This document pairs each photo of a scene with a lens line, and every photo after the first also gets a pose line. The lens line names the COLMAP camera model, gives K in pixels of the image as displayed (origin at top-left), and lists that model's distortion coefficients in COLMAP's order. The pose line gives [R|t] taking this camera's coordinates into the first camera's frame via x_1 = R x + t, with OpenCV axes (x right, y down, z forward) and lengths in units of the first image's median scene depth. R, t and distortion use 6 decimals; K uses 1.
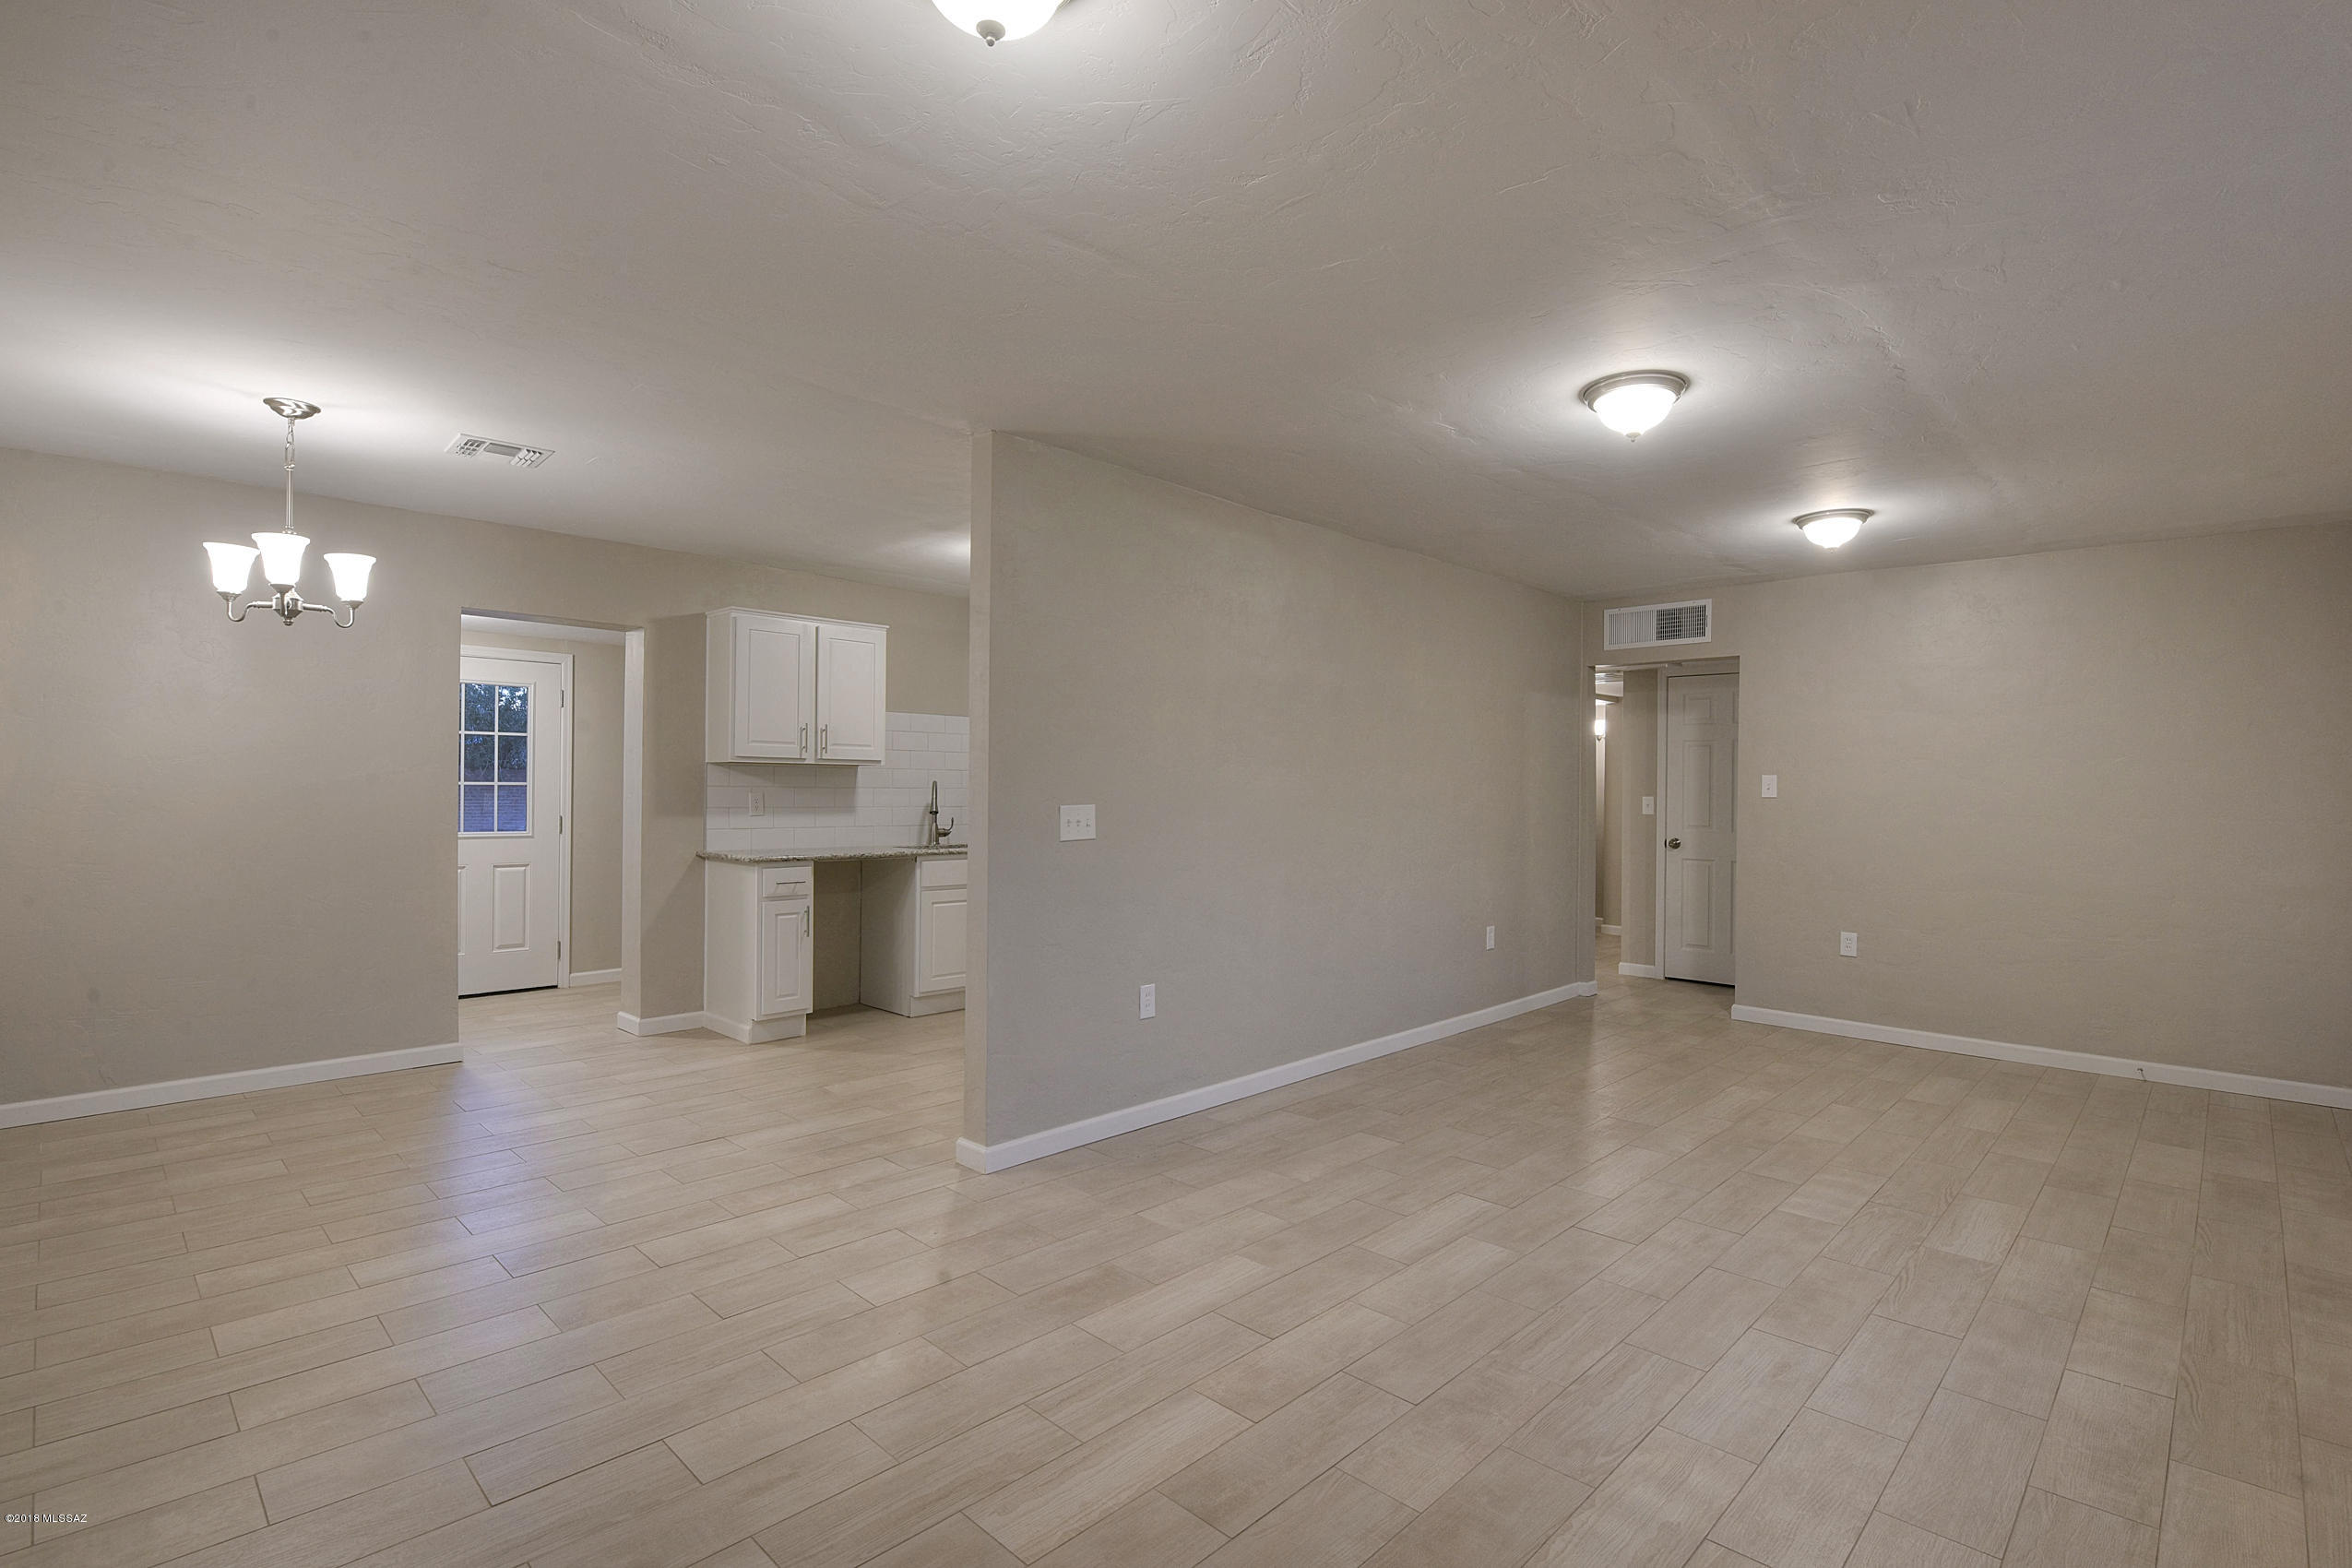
lens RADIAL K [[1119.4, 0, 1208.6], [0, 1119.4, 778.3], [0, 0, 1]] dist [-0.018637, -0.000798]
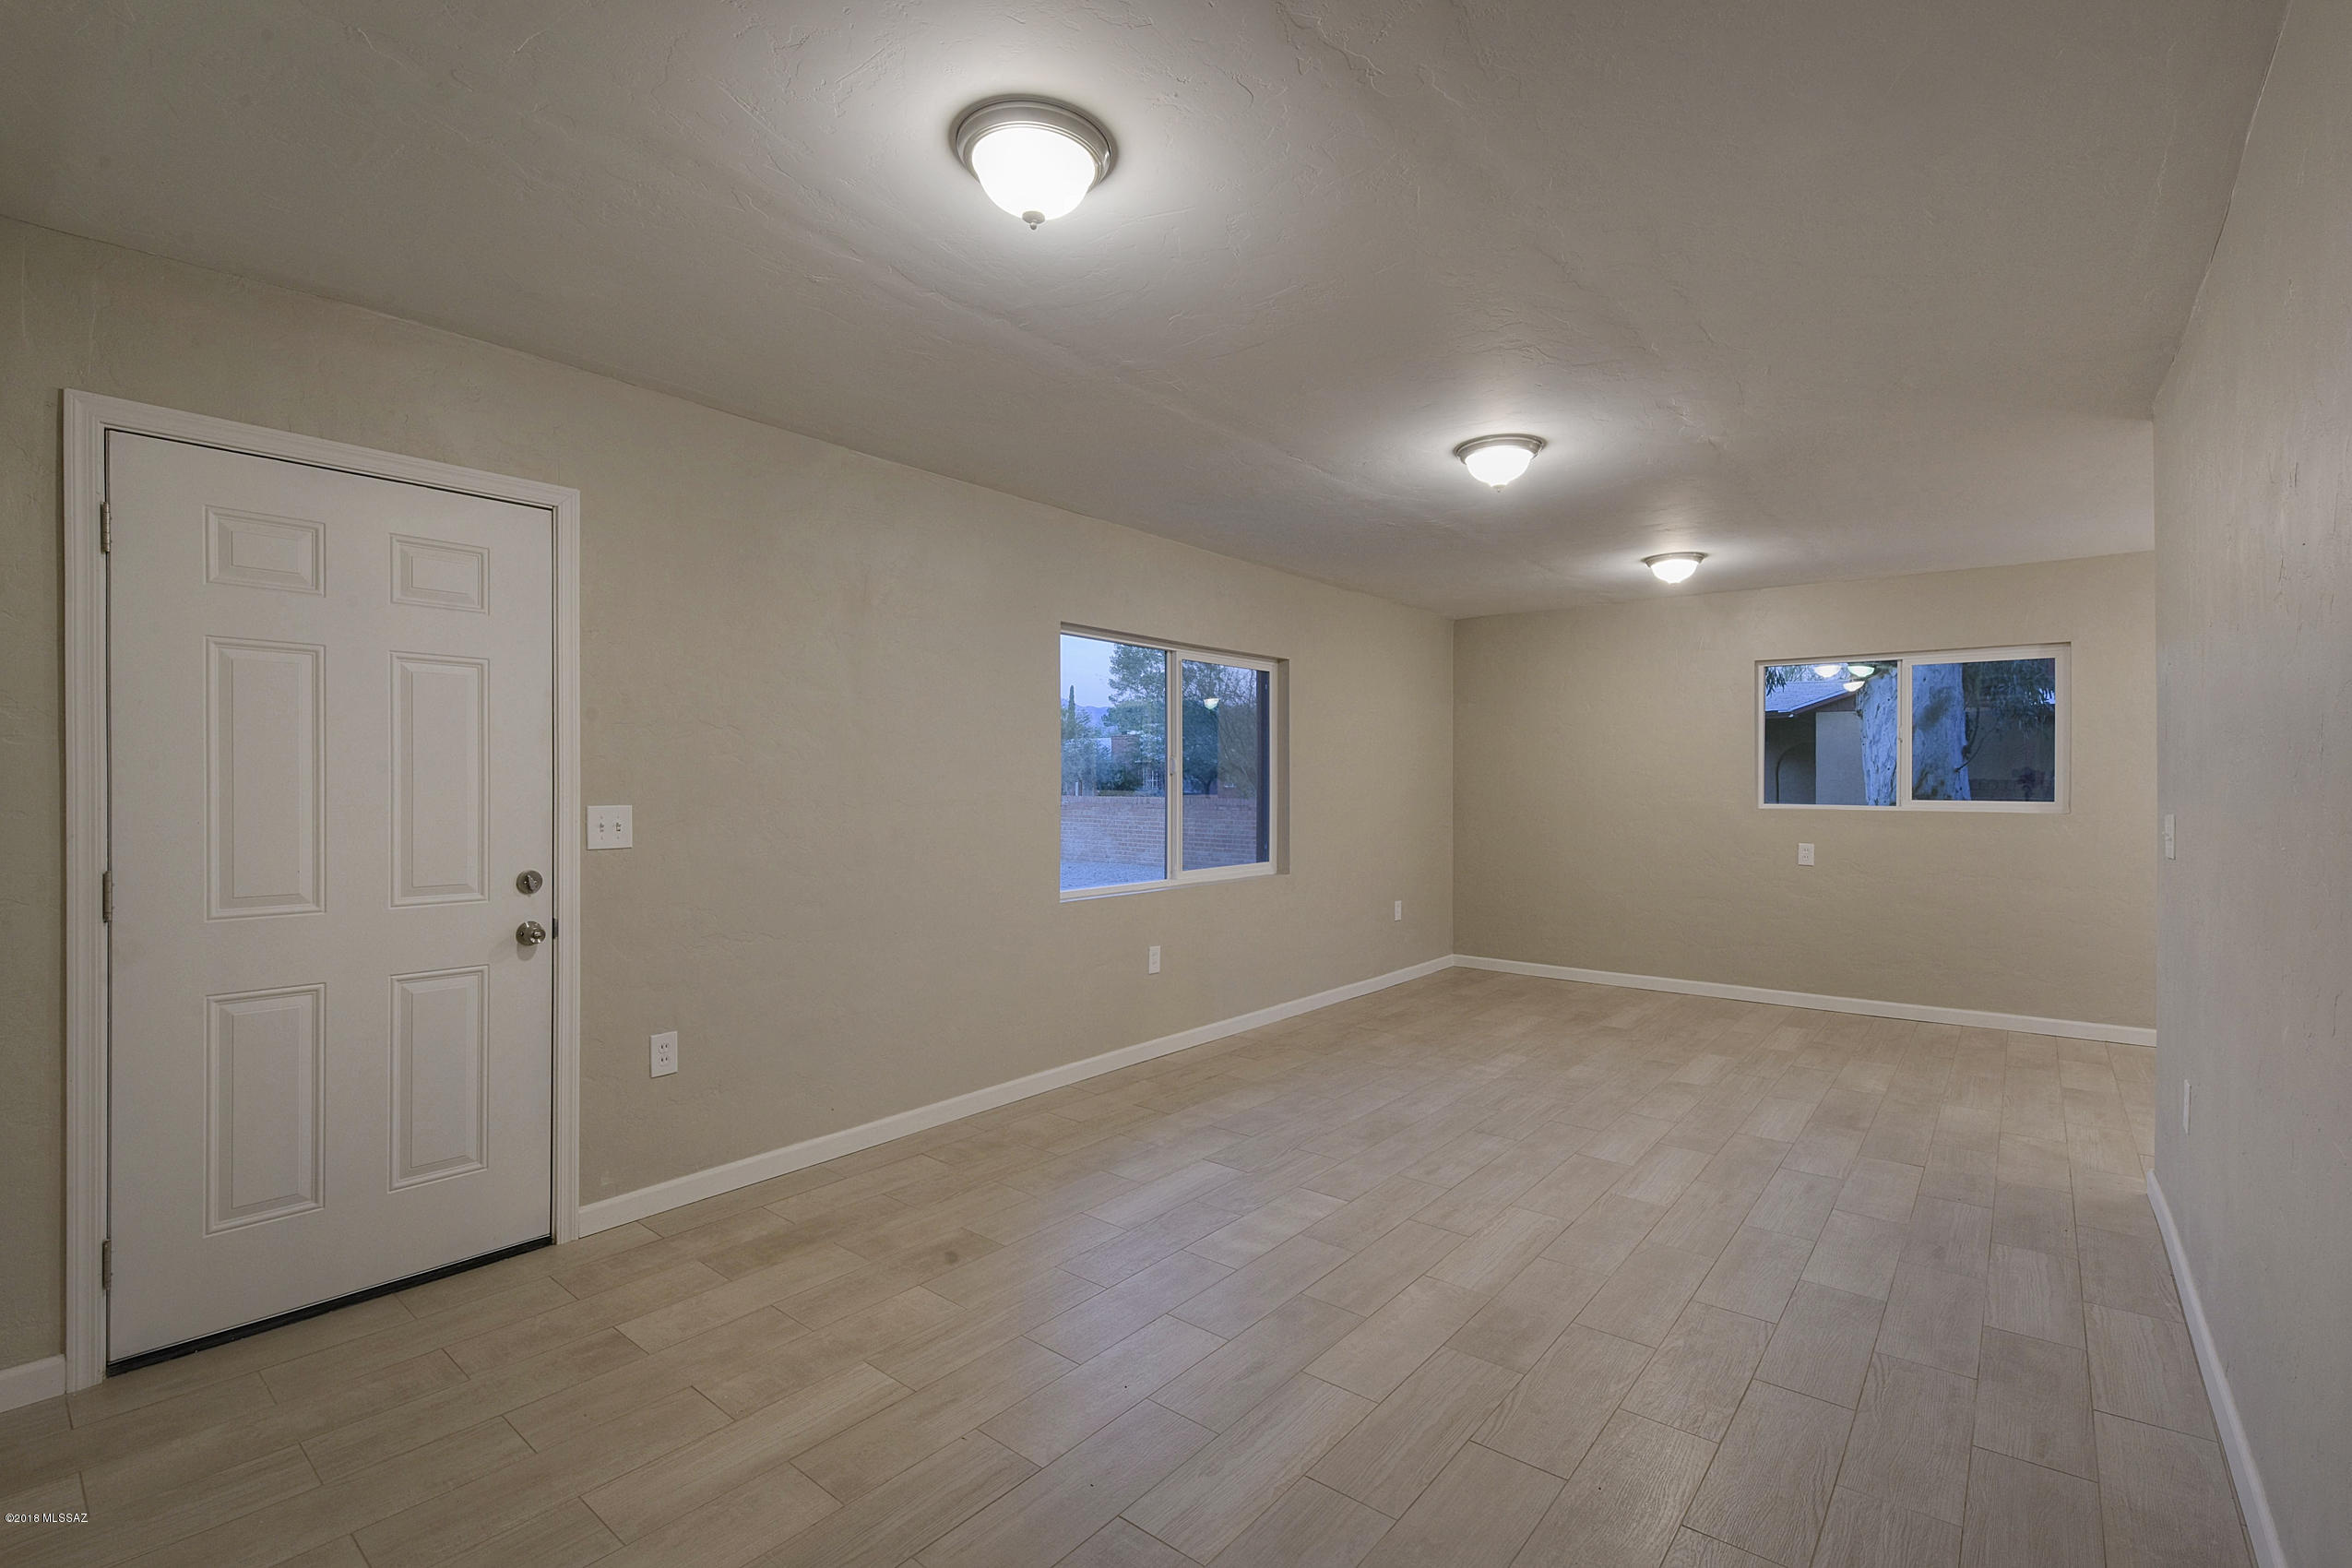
lens RADIAL K [[1028.4, 0, 1176.0], [0, 1028.4, 784.0], [0, 0, 1]] dist [-0.000690, -0.009041]
pose [[-0.998687, -0.015304, -0.048888, 0.801744], [-0.014987, 0.999864, -0.006859, 0.021735], [0.048987, -0.006117, -0.998781, 2.145542]]
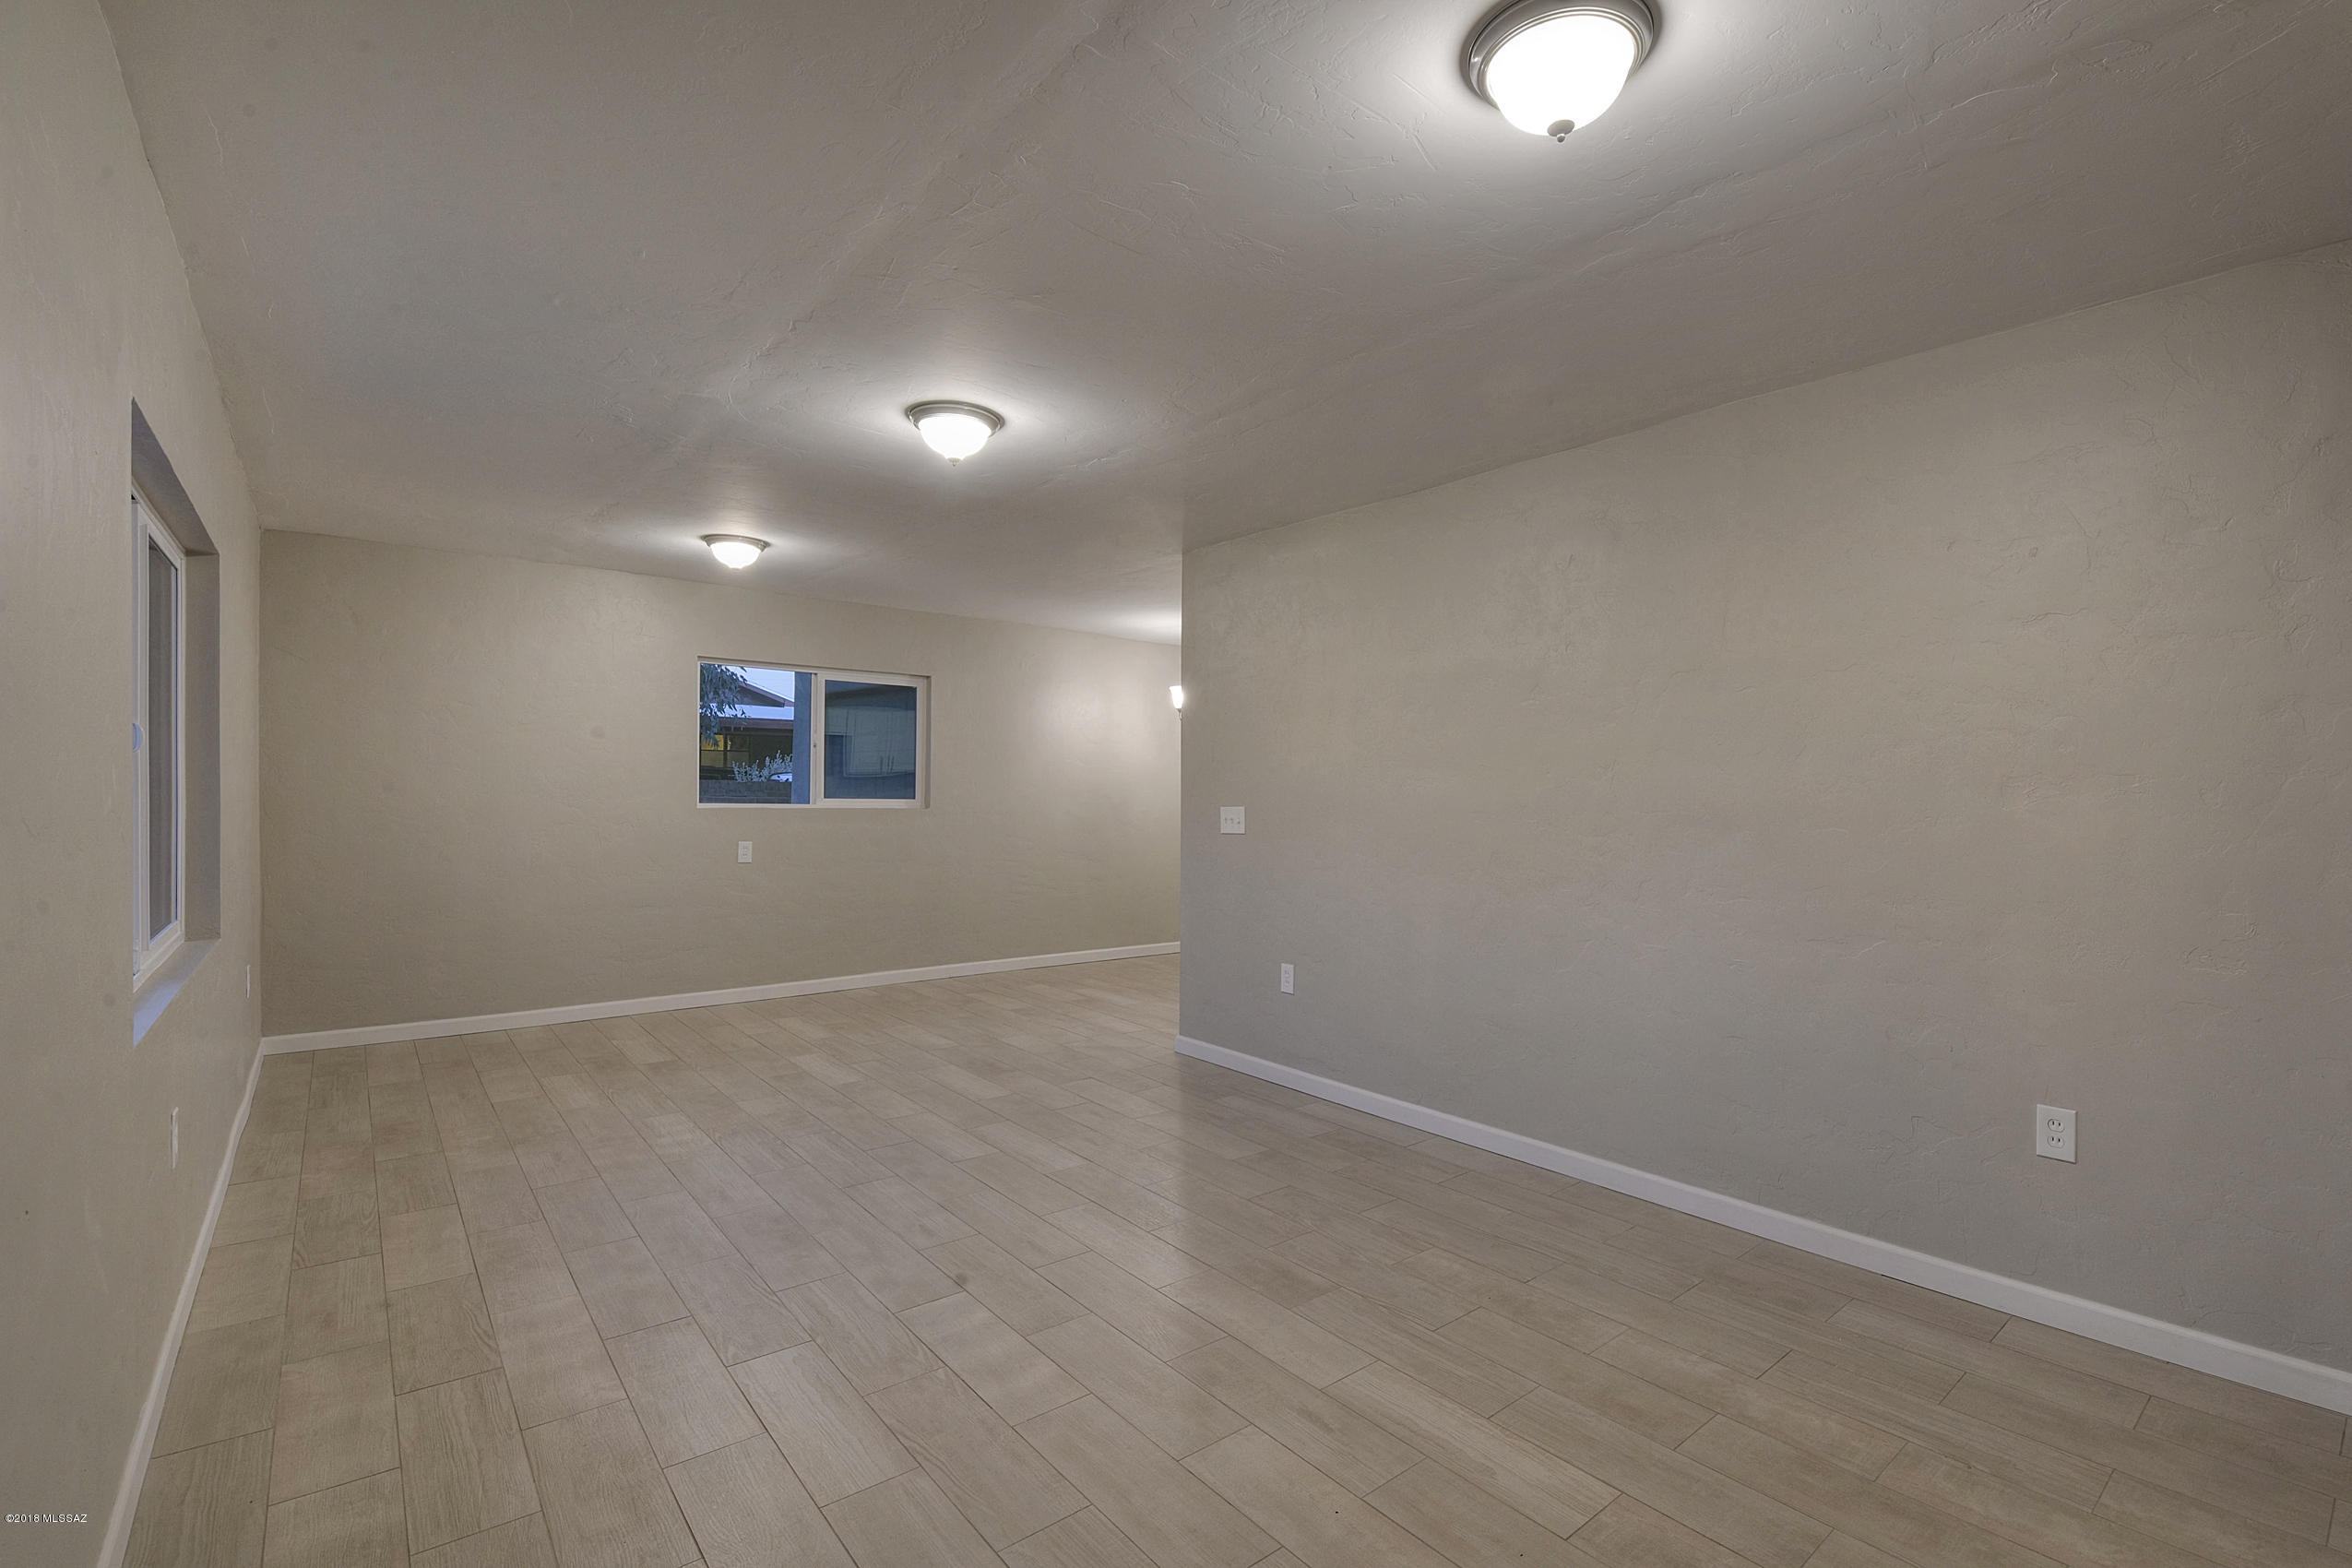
lens RADIAL K [[1070.9, 0, 1183.6], [0, 1070.9, 799.0], [0, 0, 1]] dist [-0.009758, -0.000570]
pose [[-0.148383, -0.006716, -0.988907, 1.423801], [-0.005268, 0.999968, -0.006001, 0.028460], [0.988916, 0.004319, -0.148414, 1.426775]]
